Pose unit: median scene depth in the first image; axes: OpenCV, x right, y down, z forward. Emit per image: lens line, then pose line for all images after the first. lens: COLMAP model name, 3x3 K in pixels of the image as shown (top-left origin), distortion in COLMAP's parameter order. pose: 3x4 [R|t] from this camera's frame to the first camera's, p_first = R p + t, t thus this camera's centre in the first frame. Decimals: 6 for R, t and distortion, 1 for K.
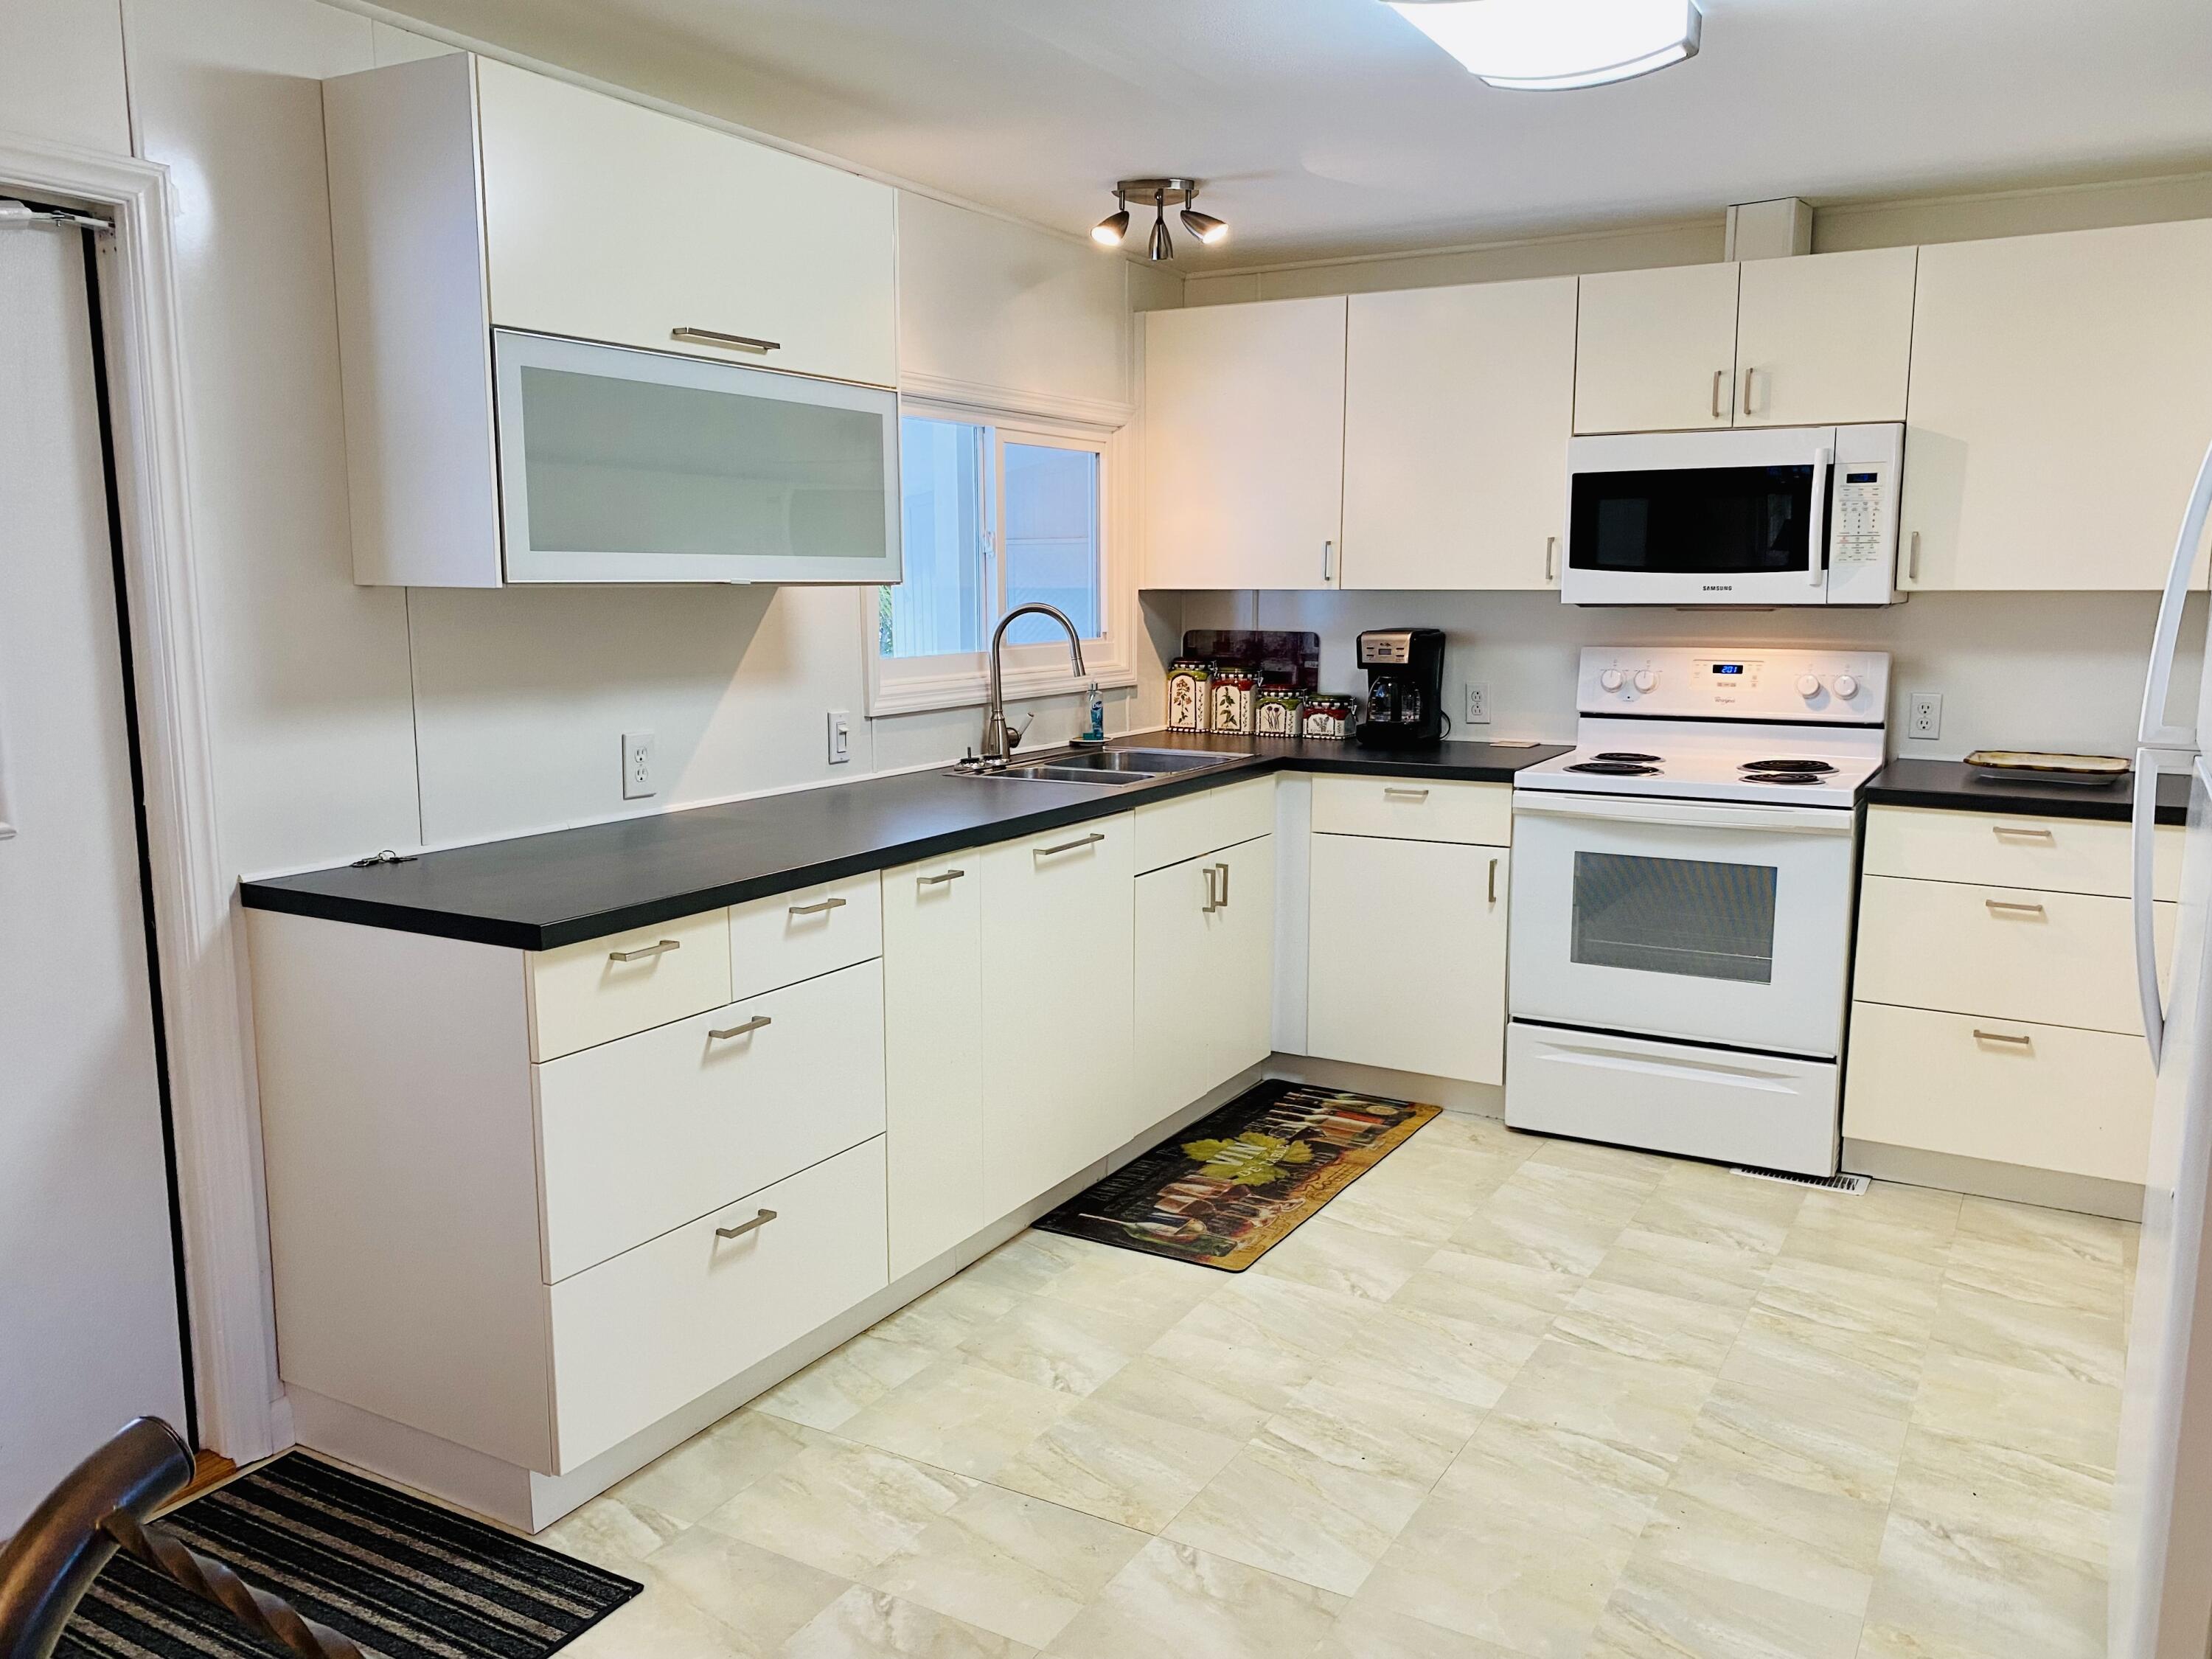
lens RADIAL K [[1696.7, 0, 1112.1], [0, 1696.7, 839.3], [0, 0, 1]] dist [0.007946, 0.002946]
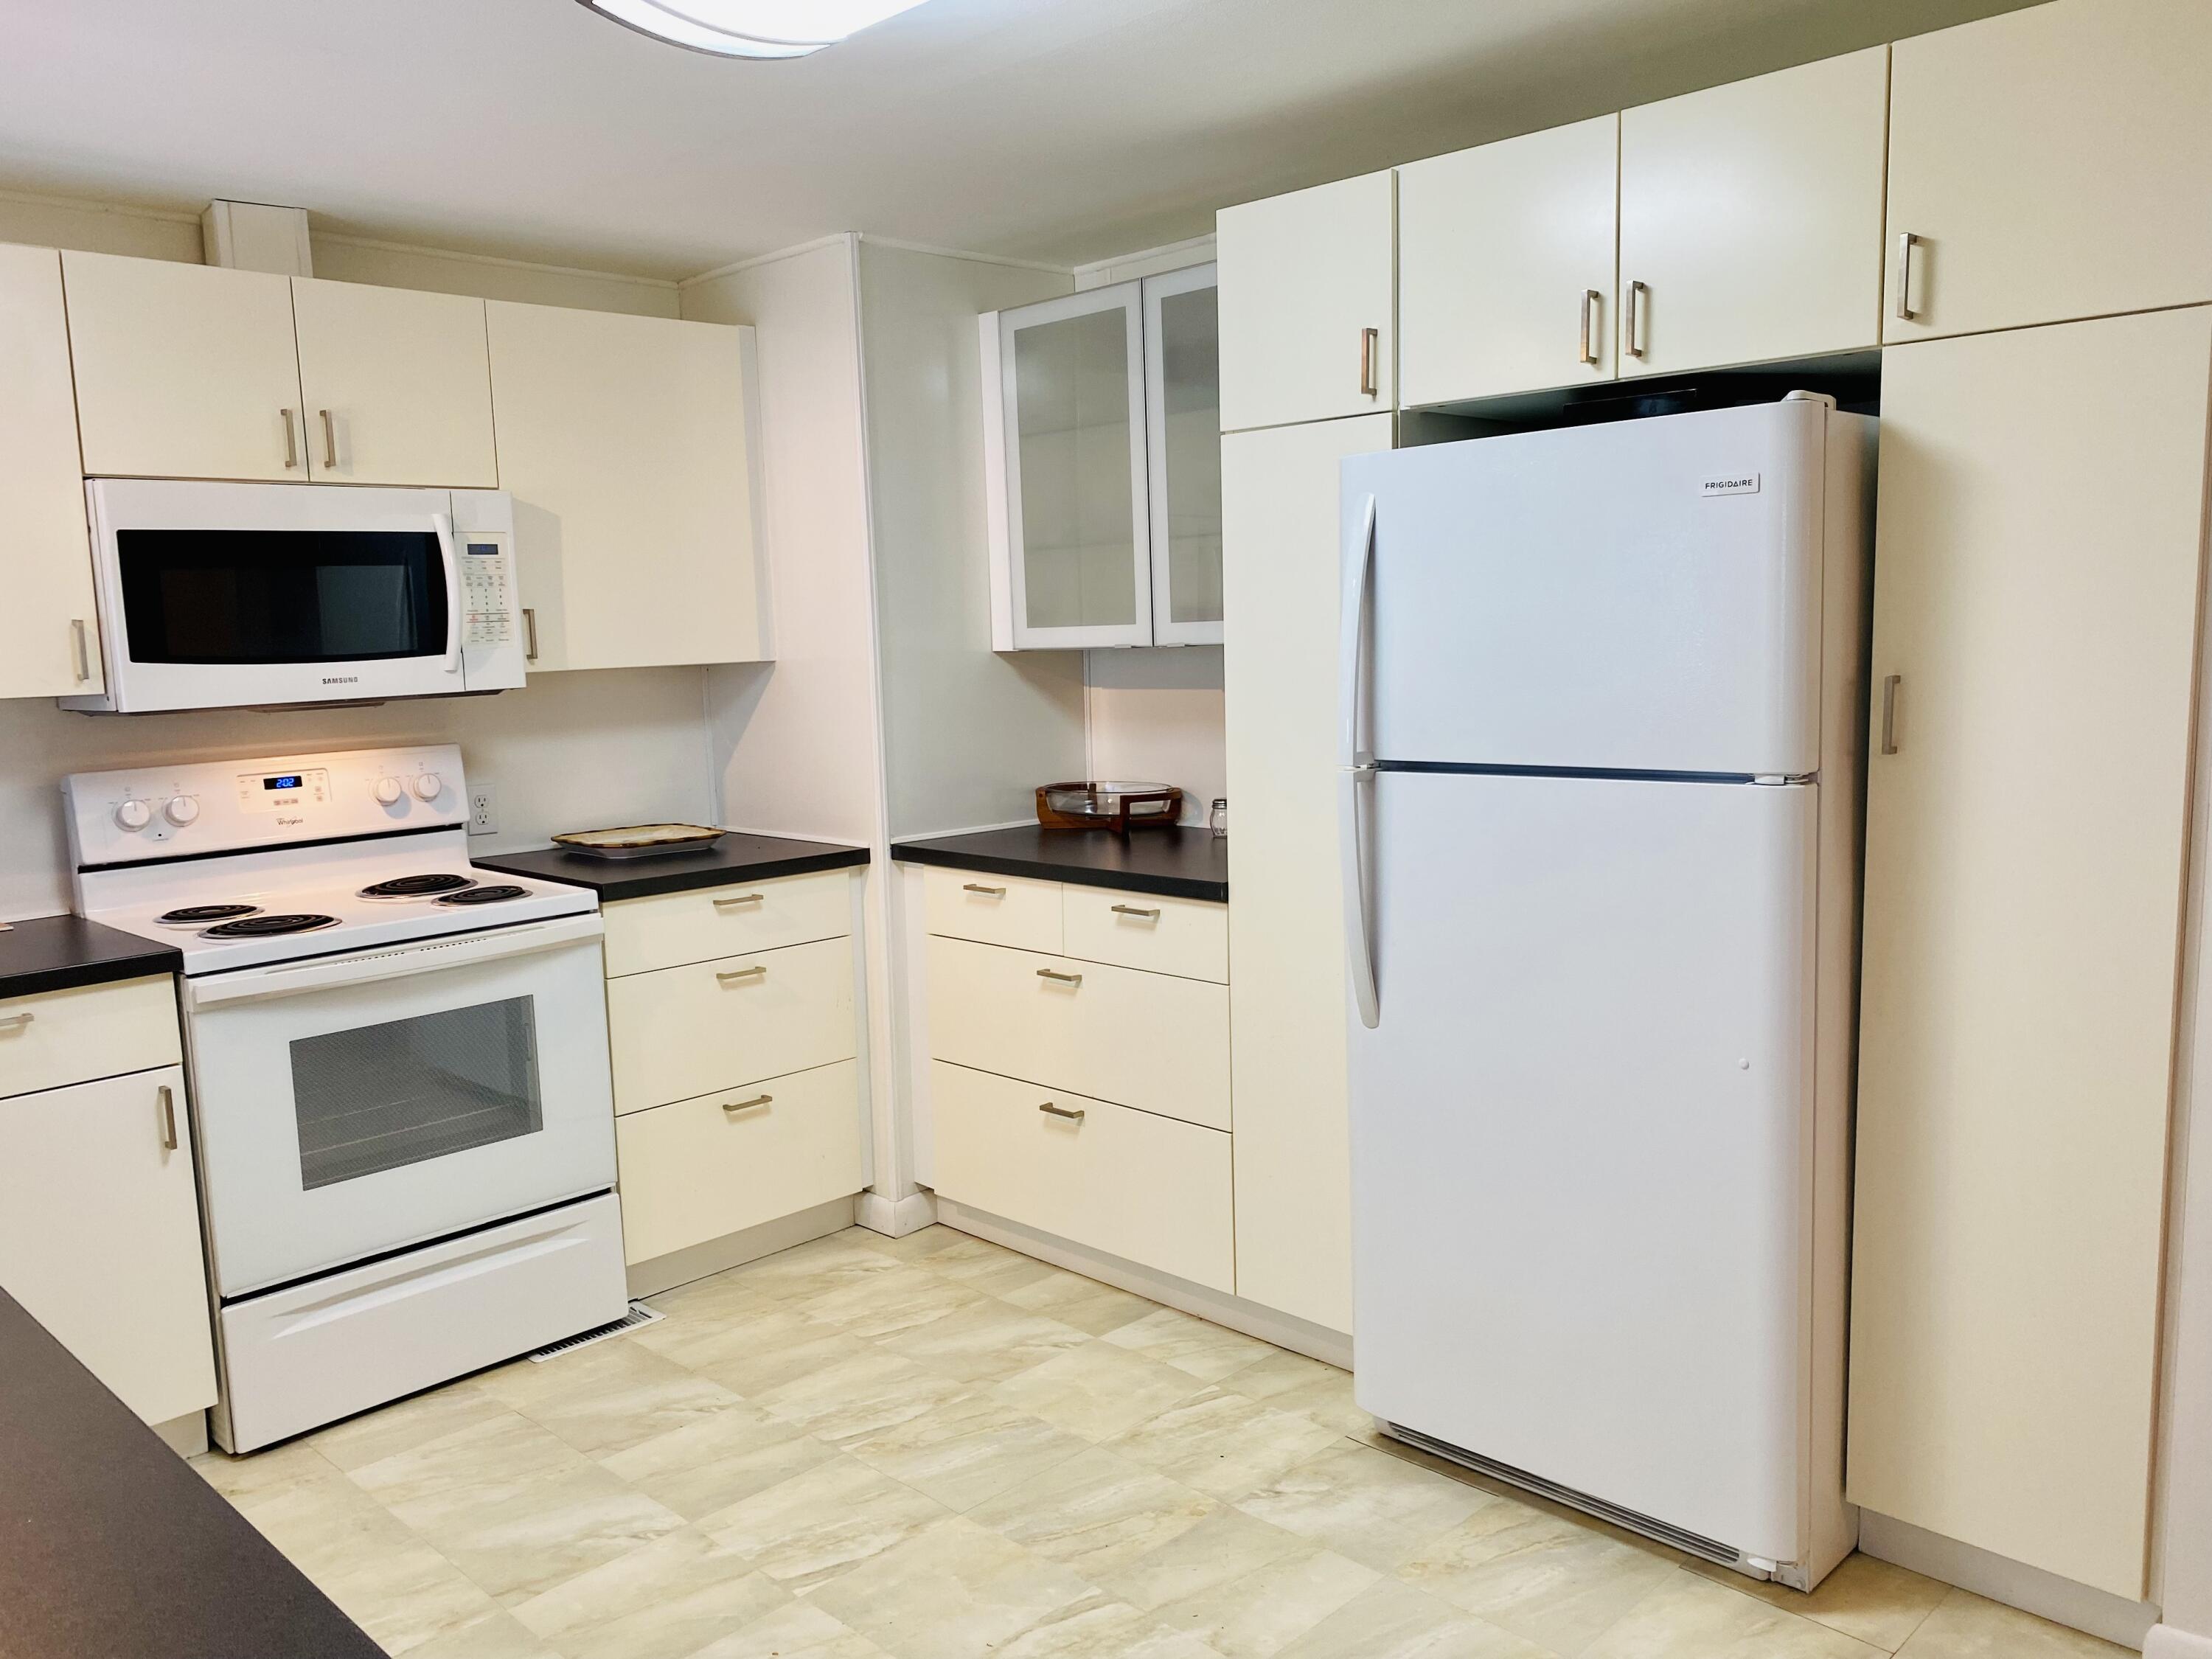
lens RADIAL K [[1696.7, 0, 1112.1], [0, 1696.7, 839.3], [0, 0, 1]] dist [0.007946, 0.002946]
pose [[0.244271, -0.132959, 0.960548, -0.353252], [0.185016, 0.978749, 0.088428, -0.082286], [-0.951893, 0.156116, 0.263680, 0.479041]]
